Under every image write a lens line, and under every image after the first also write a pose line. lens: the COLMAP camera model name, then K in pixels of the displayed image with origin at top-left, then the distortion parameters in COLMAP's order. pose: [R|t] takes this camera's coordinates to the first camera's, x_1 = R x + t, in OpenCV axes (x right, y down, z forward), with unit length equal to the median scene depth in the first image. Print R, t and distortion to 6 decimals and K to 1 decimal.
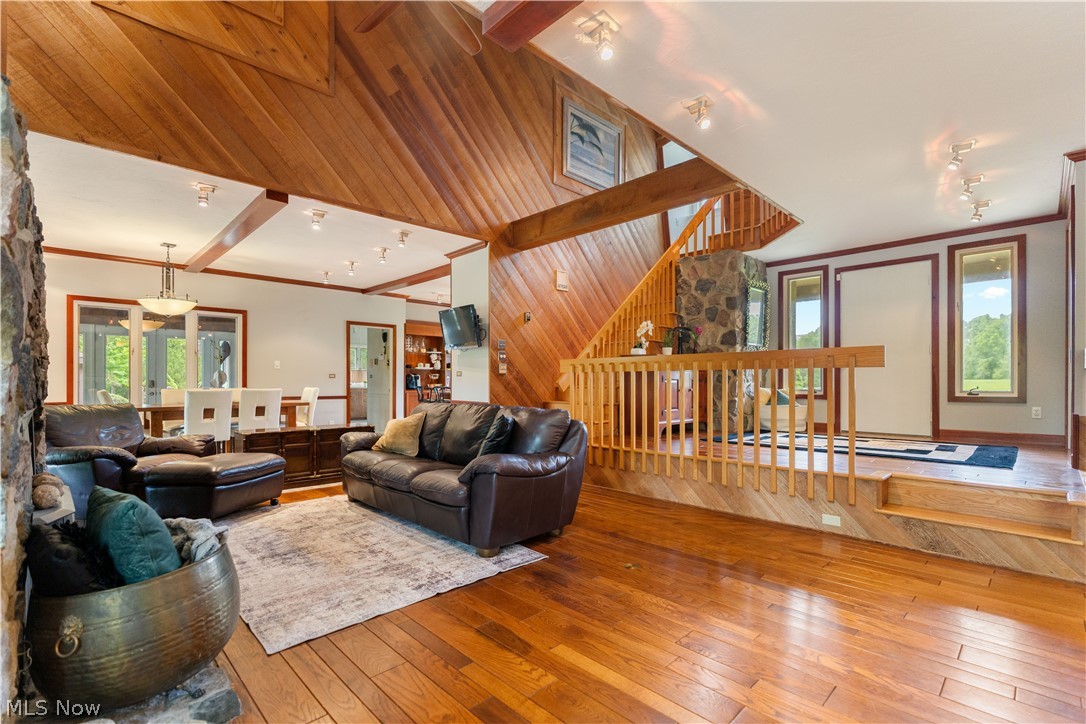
lens RADIAL K [[491.3, 0, 538.5], [0, 491.3, 383.3], [0, 0, 1]] dist [-0.007496, 0.003750]
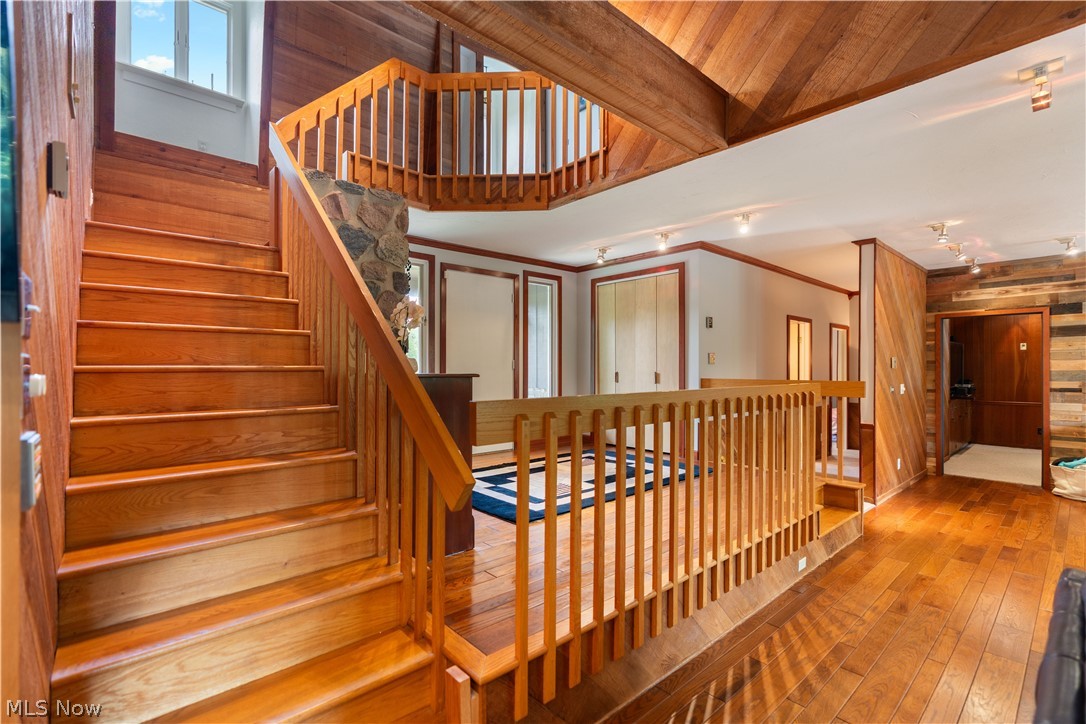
lens RADIAL K [[491.3, 0, 540.7], [0, 491.3, 364.2], [0, 0, 1]] dist [-0.007496, 0.003750]
pose [[0.042265, 0.007313, 0.999080, -0.307002], [0.002471, 0.999969, -0.007424, -0.084798], [-0.999103, 0.002782, 0.042245, 1.183371]]
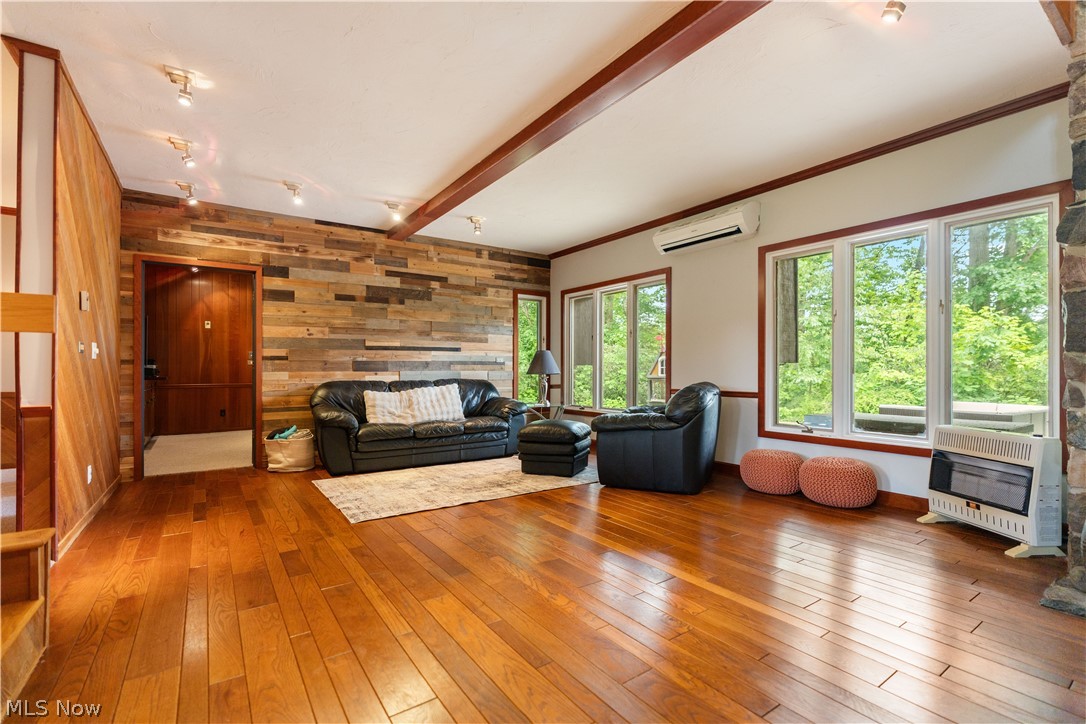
lens RADIAL K [[491.3, 0, 545.3], [0, 491.3, 370.0], [0, 0, 1]] dist [-0.007496, 0.003750]
pose [[-0.986587, 0.001957, 0.163227, 0.191822], [0.002277, 0.999996, 0.001772, 0.007249], [-0.163223, 0.002120, -0.986587, 0.939630]]
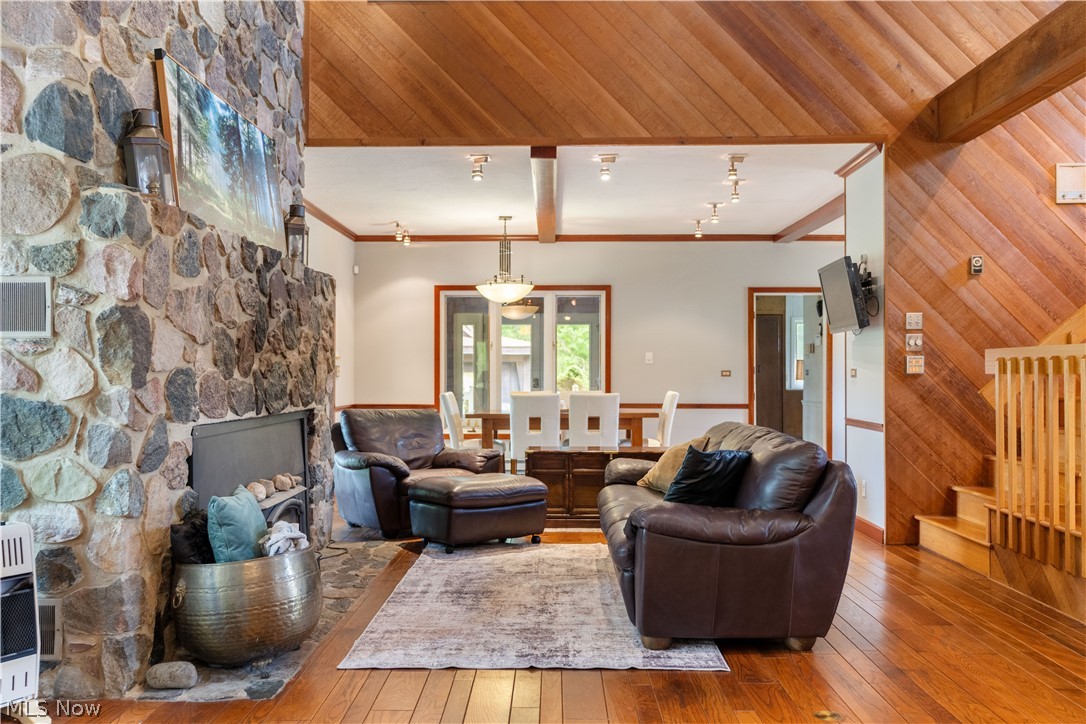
lens RADIAL K [[869.4, 0, 542.3], [0, 869.4, 375.0], [0, 0, 1]] dist [0.014845, -0.032128]
pose [[0.707652, 0.001685, -0.706559, 0.454886], [-0.002780, 0.999996, -0.000399, -0.023289], [0.706556, 0.002246, 0.707654, 0.010918]]
